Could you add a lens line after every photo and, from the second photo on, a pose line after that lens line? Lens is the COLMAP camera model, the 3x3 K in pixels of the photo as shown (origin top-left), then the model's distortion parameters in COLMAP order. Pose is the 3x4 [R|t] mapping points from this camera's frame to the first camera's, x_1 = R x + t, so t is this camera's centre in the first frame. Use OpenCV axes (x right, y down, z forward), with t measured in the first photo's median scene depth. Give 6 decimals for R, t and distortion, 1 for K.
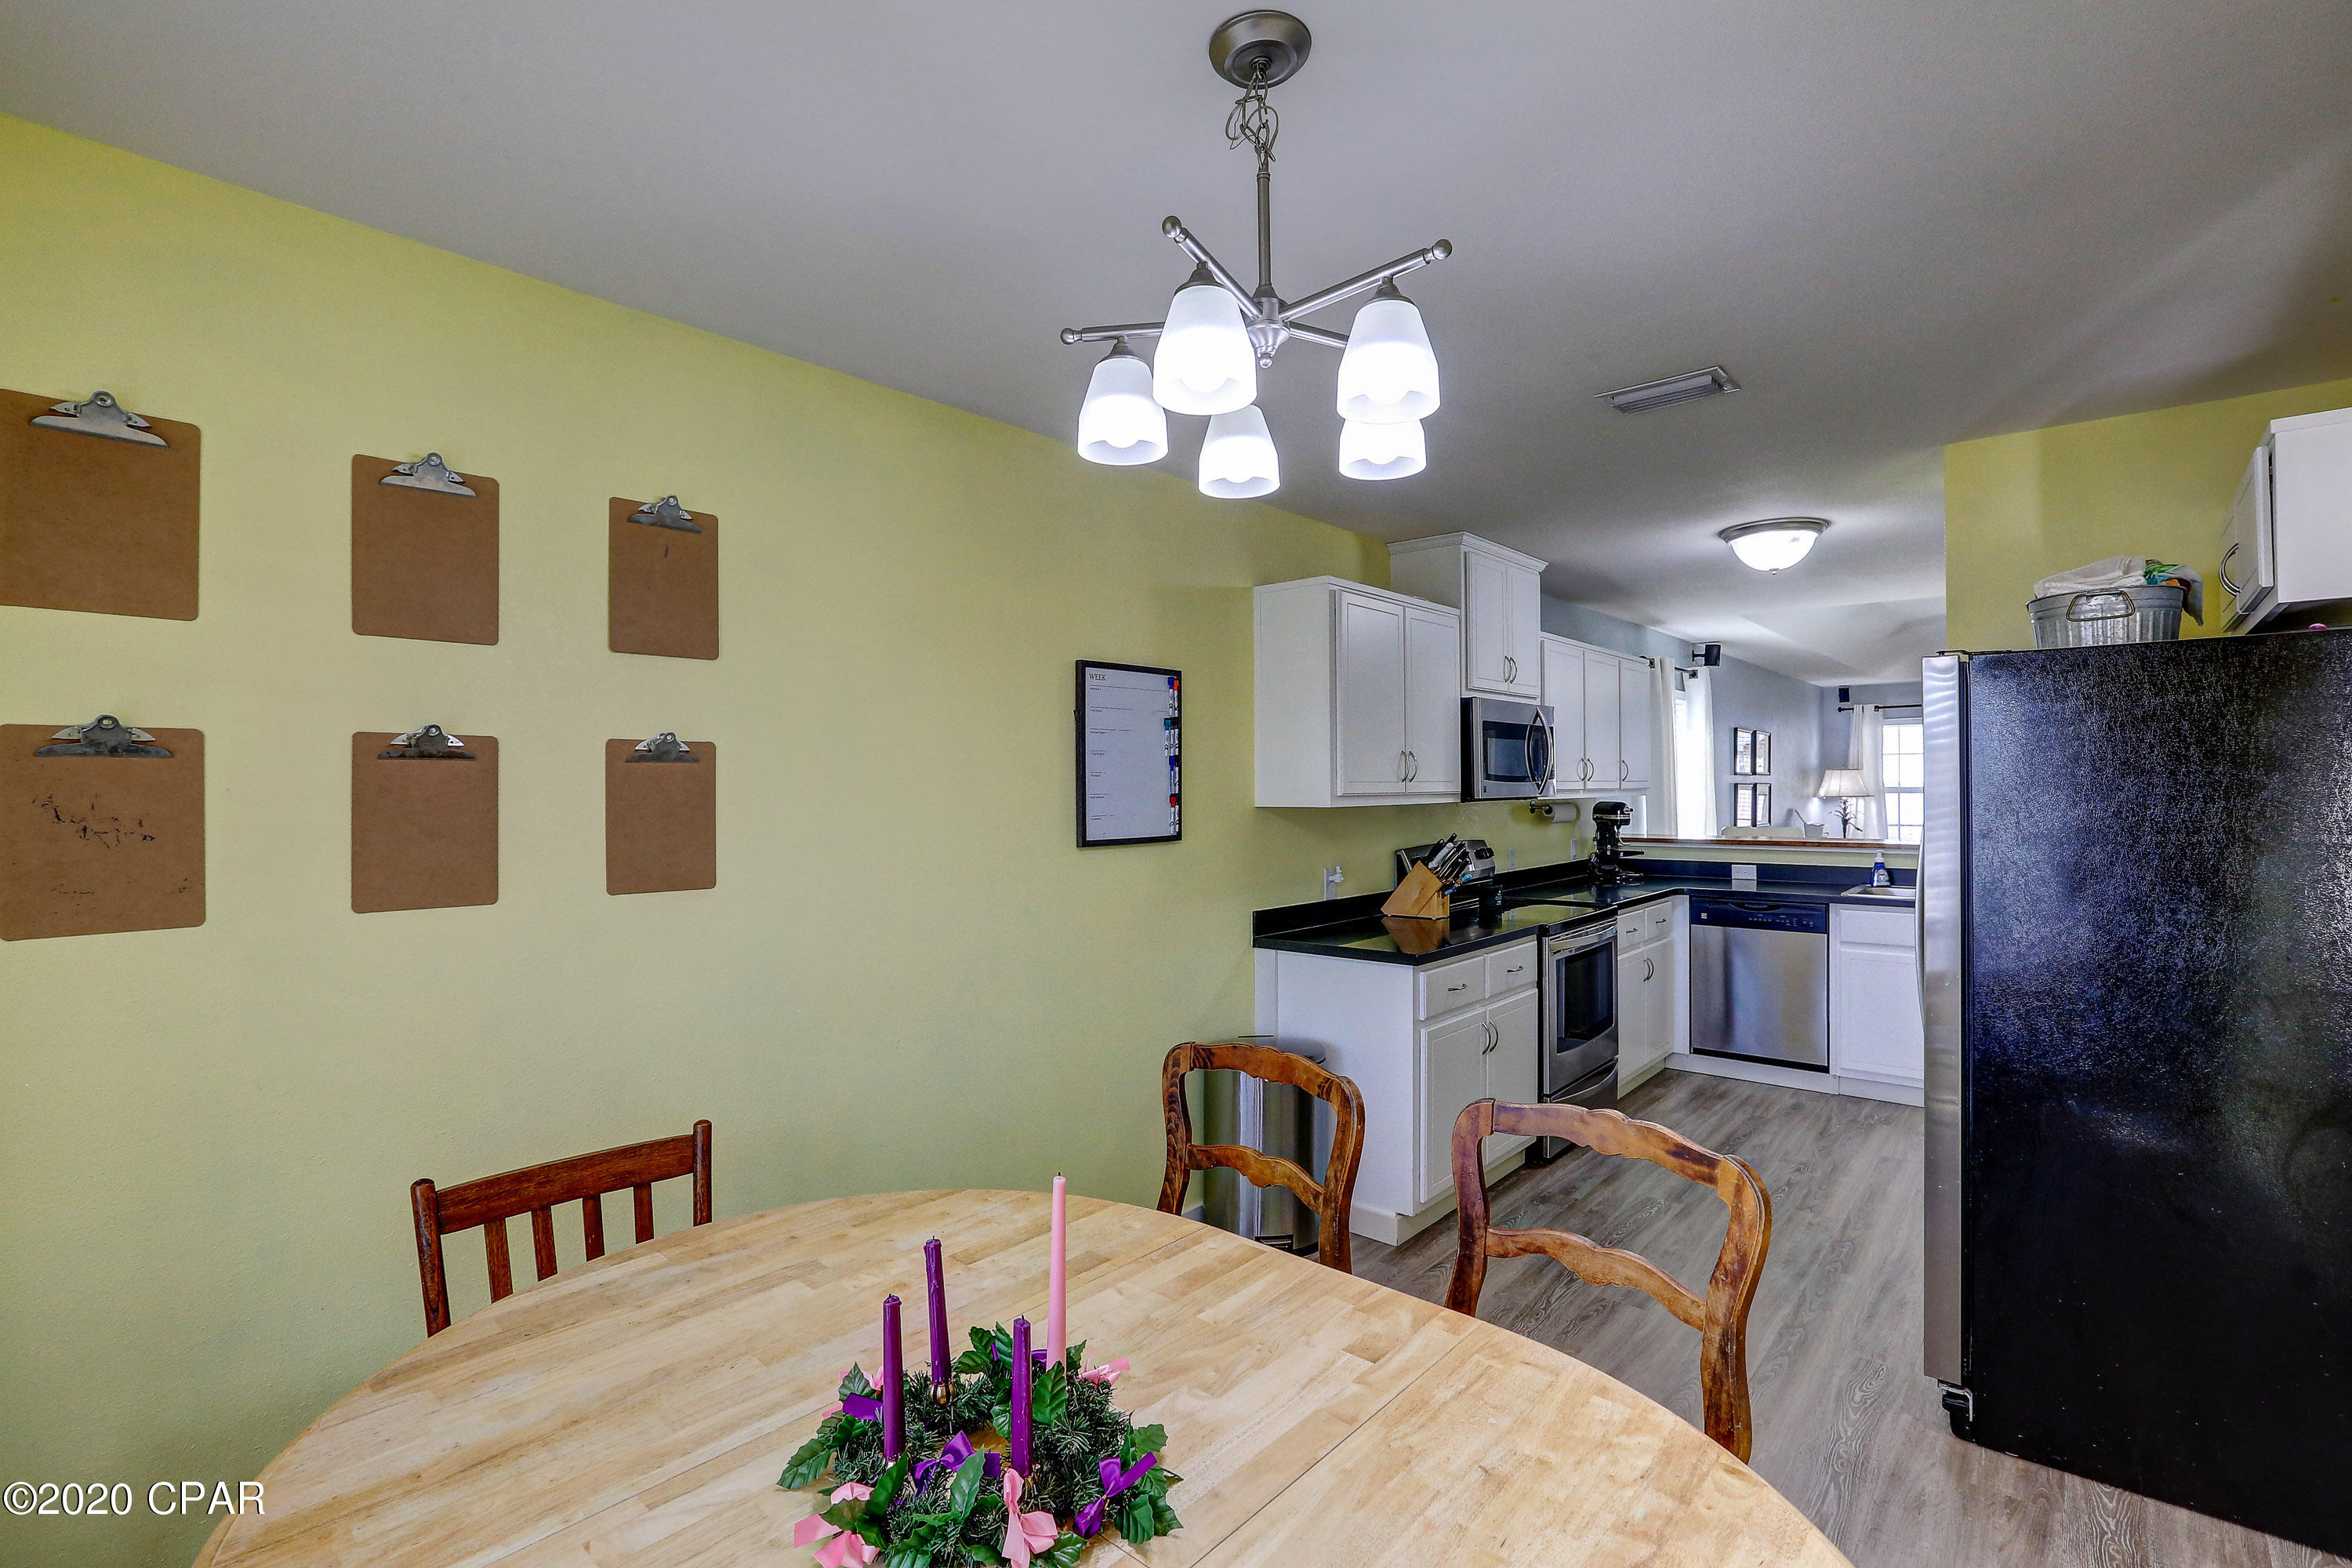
lens RADIAL K [[1085.4, 0, 1175.6], [0, 1085.4, 782.9], [0, 0, 1]] dist [-0.025196, 0.006754]
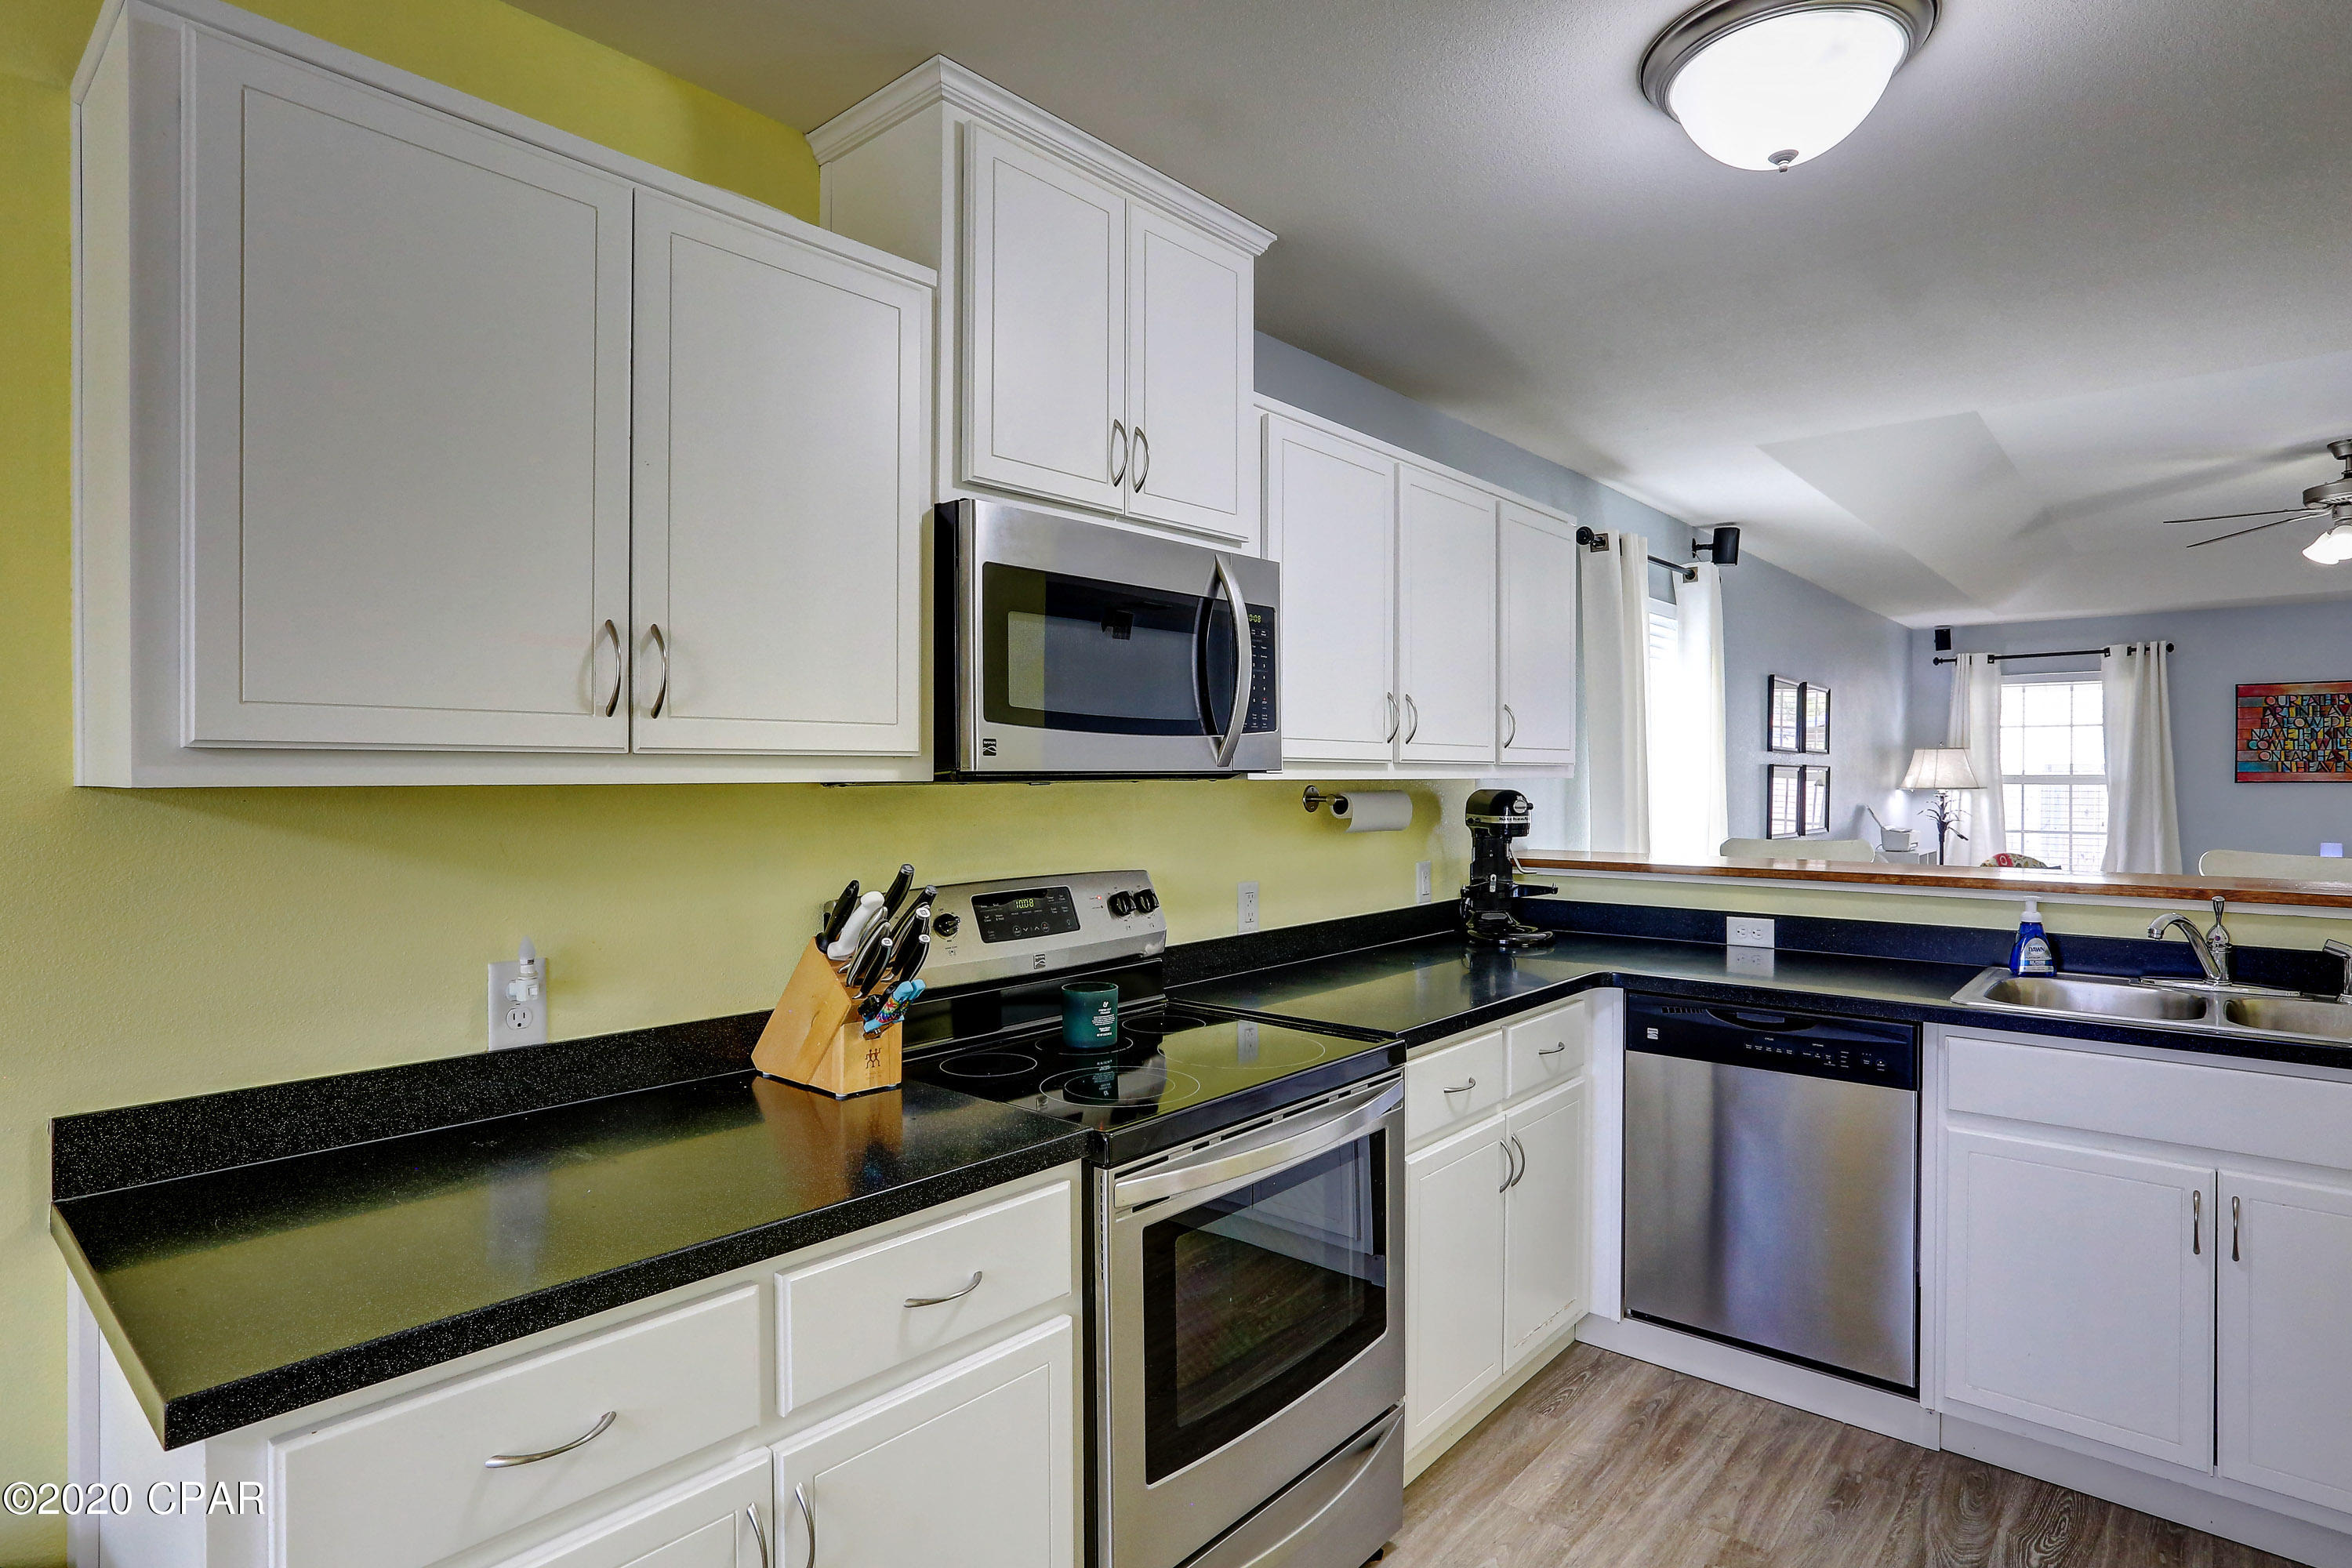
lens RADIAL K [[1226.1, 0, 1179.1], [0, 1226.1, 782.8], [0, 0, 1]] dist [-0.025035, 0.011924]
pose [[0.999989, 0.004737, 0.000108, 0.279998], [-0.004737, 0.999967, 0.006663, 0.012141], [-0.000077, -0.006664, 0.999978, 0.465092]]
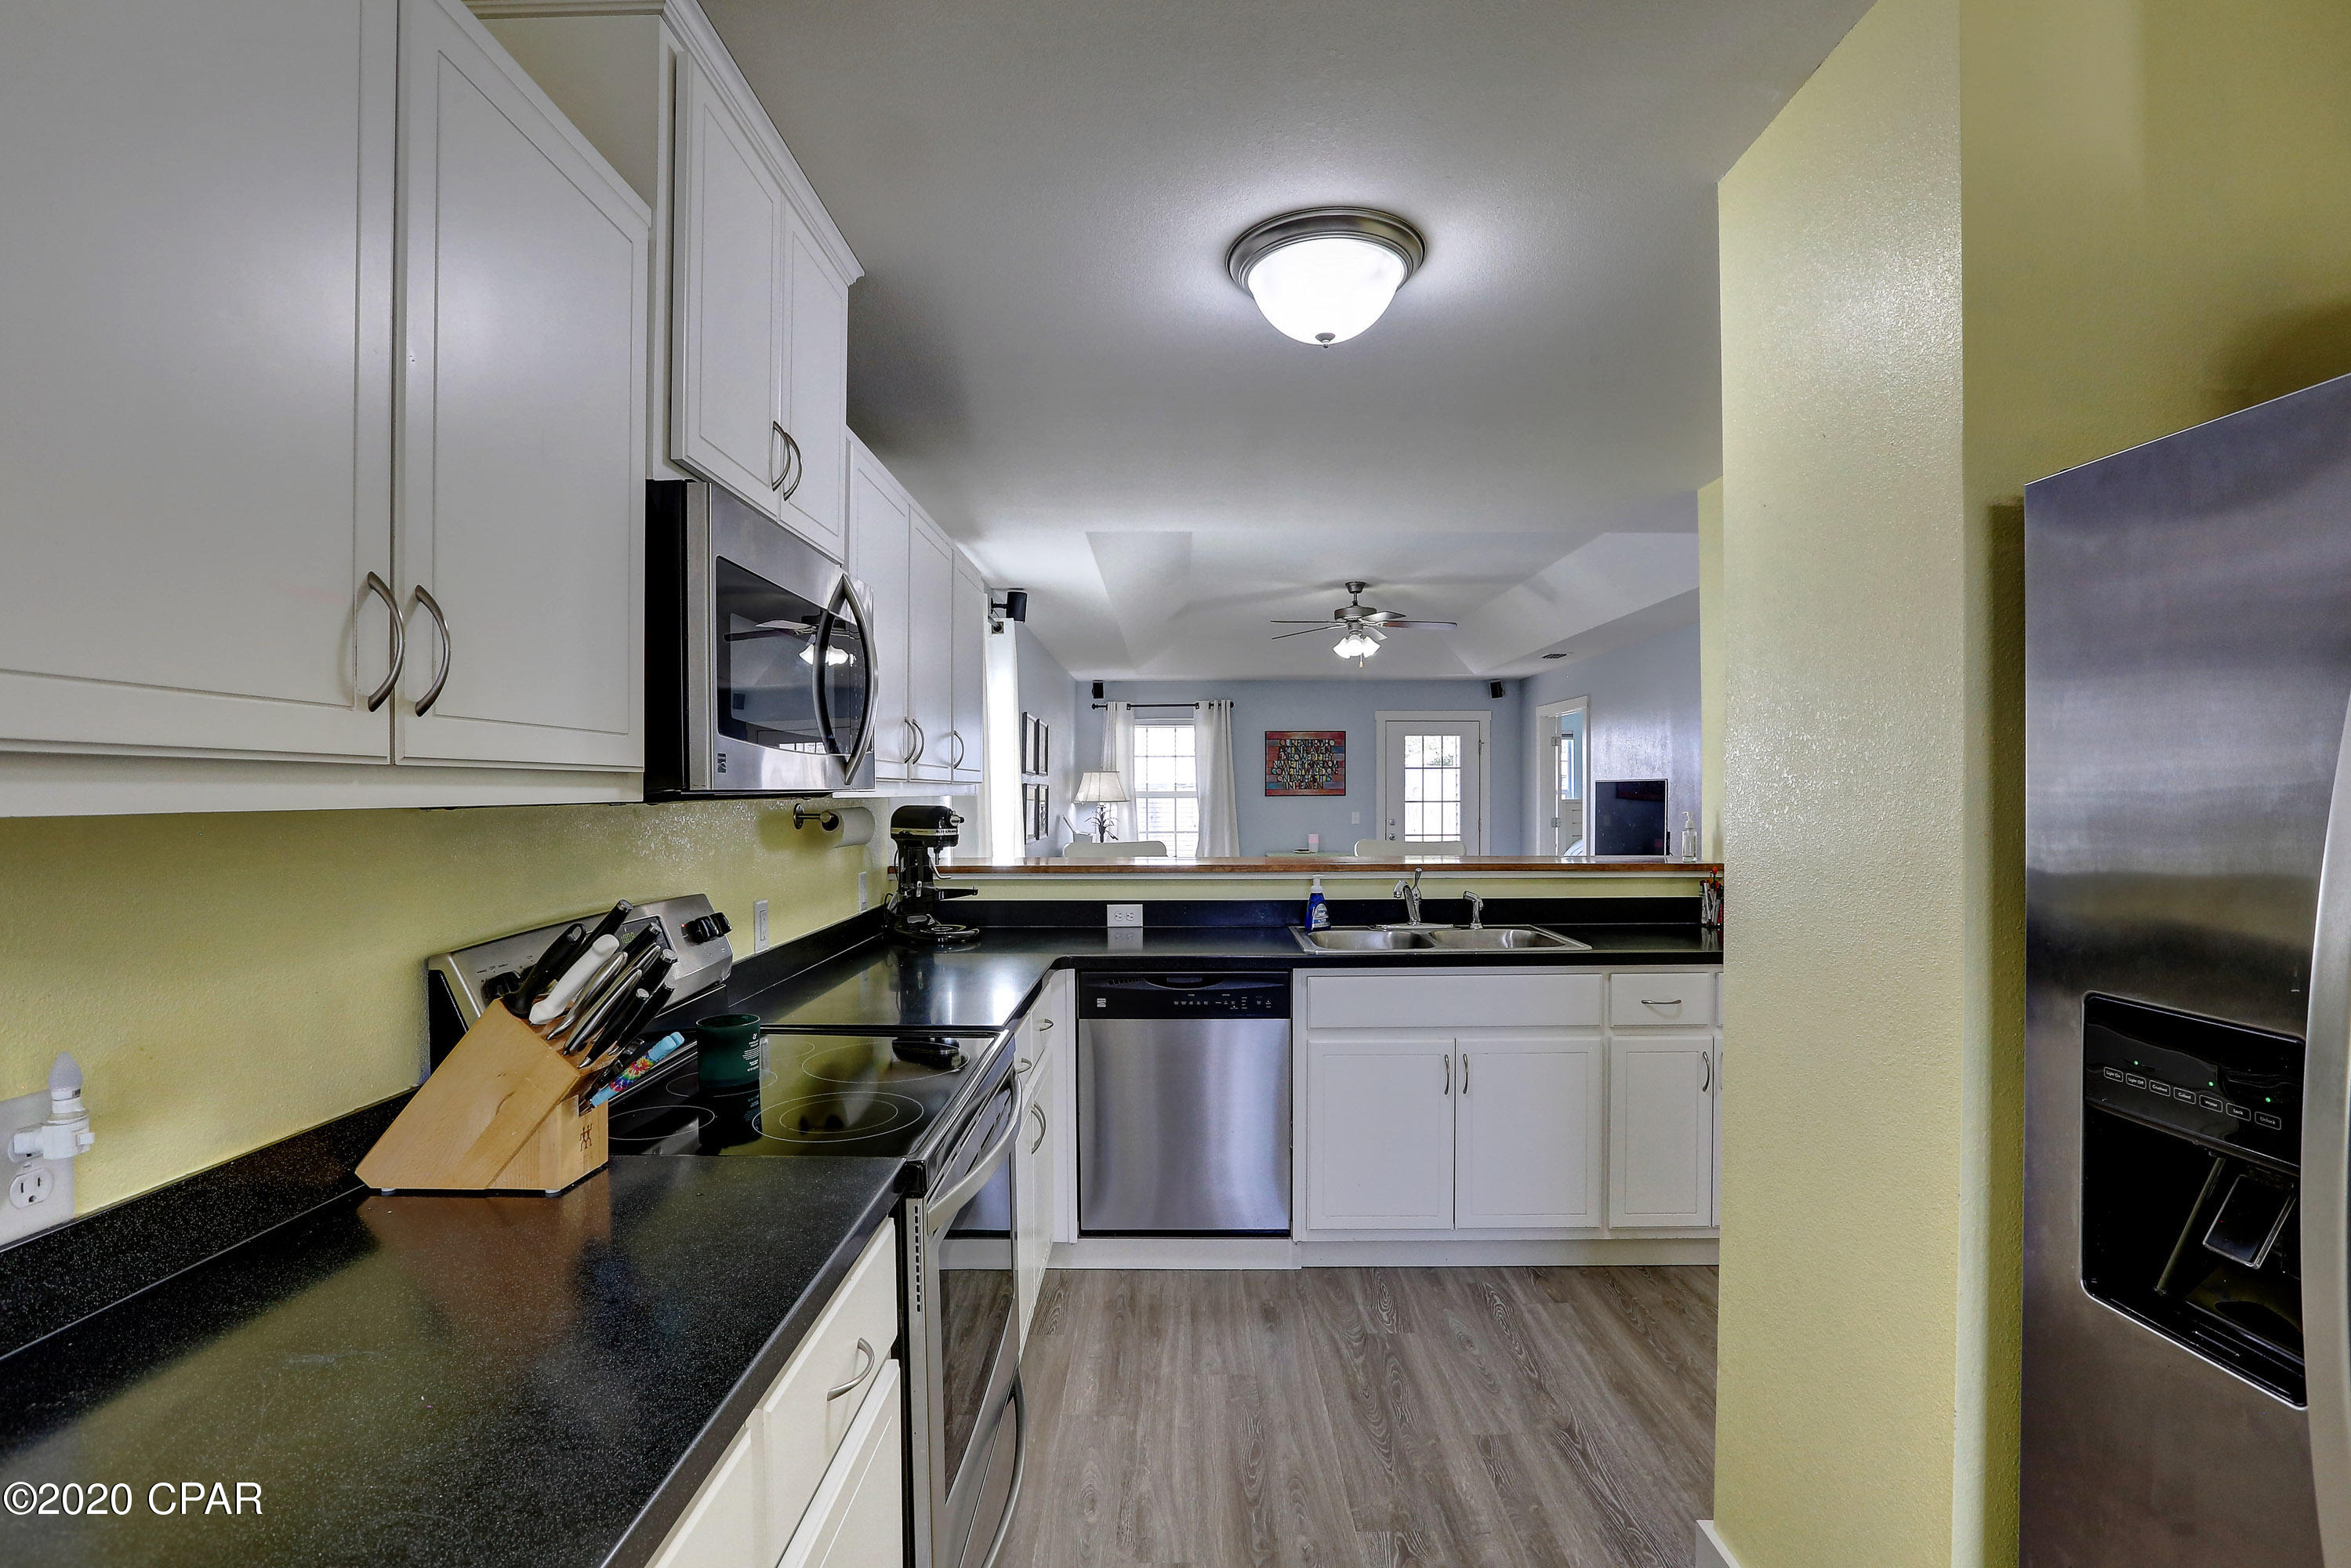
lens RADIAL K [[1085.0, 0, 1167.0], [0, 1085.0, 798.5], [0, 0, 1]] dist [-0.025196, 0.006754]
pose [[0.760961, -0.002016, 0.648795, 0.139695], [-0.000645, 0.999992, 0.003864, 0.012336], [-0.648798, -0.003359, 0.760954, 0.528567]]
